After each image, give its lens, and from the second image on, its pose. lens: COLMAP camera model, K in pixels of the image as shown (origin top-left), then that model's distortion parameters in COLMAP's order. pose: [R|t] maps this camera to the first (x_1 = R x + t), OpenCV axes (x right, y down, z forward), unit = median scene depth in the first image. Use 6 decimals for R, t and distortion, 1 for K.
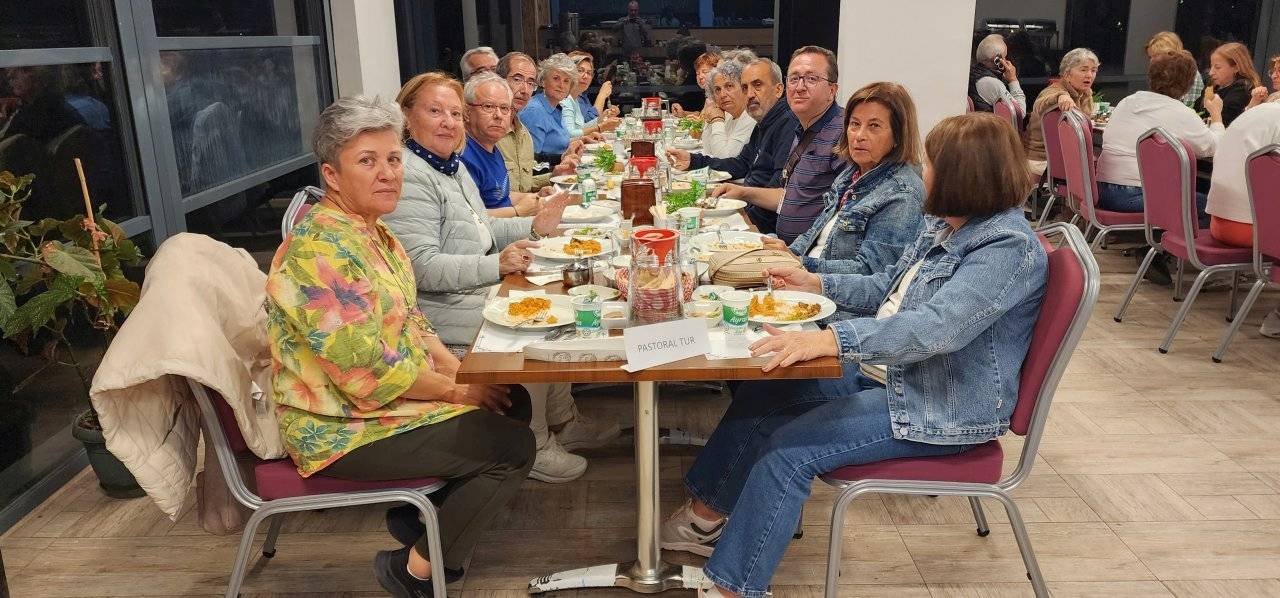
lens RADIAL K [[916.6, 0, 640.0], [0, 916.6, 299.0], [0, 0, 1]] dist [-0.003442, -0.002689]
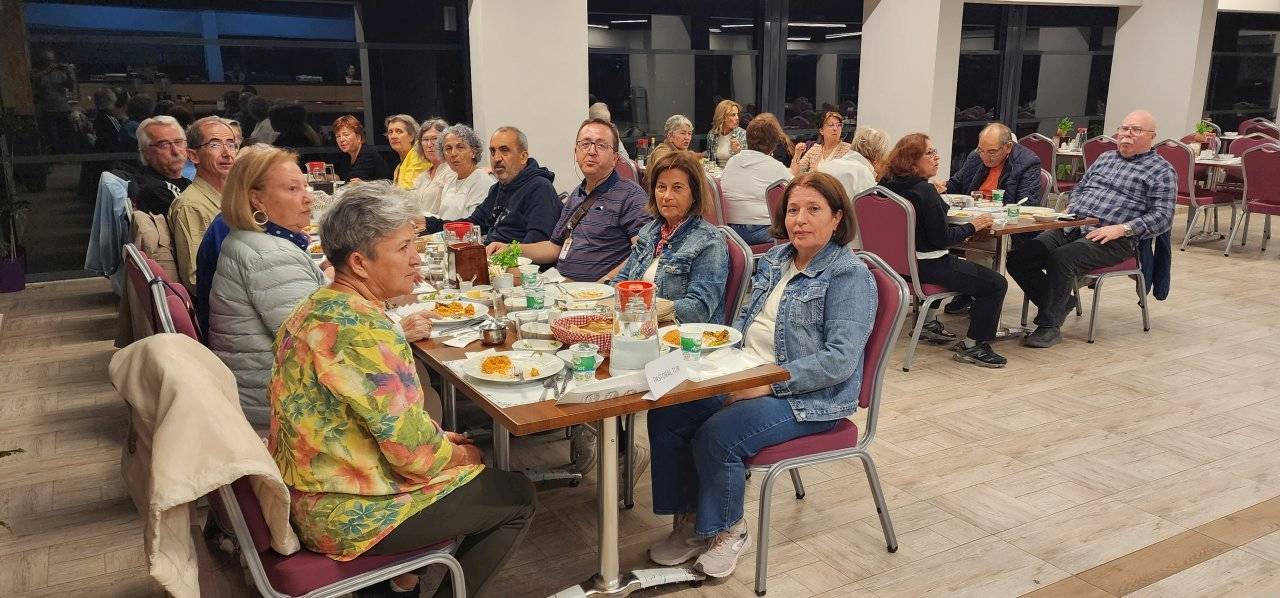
lens RADIAL K [[916.6, 0, 640.0], [0, 916.6, 299.0], [0, 0, 1]] dist [-0.003442, -0.002689]
pose [[0.863029, -0.099274, 0.495304, -0.489664], [0.128230, 0.991436, -0.024717, -0.020066], [-0.488609, 0.084844, 0.868368, -0.036871]]
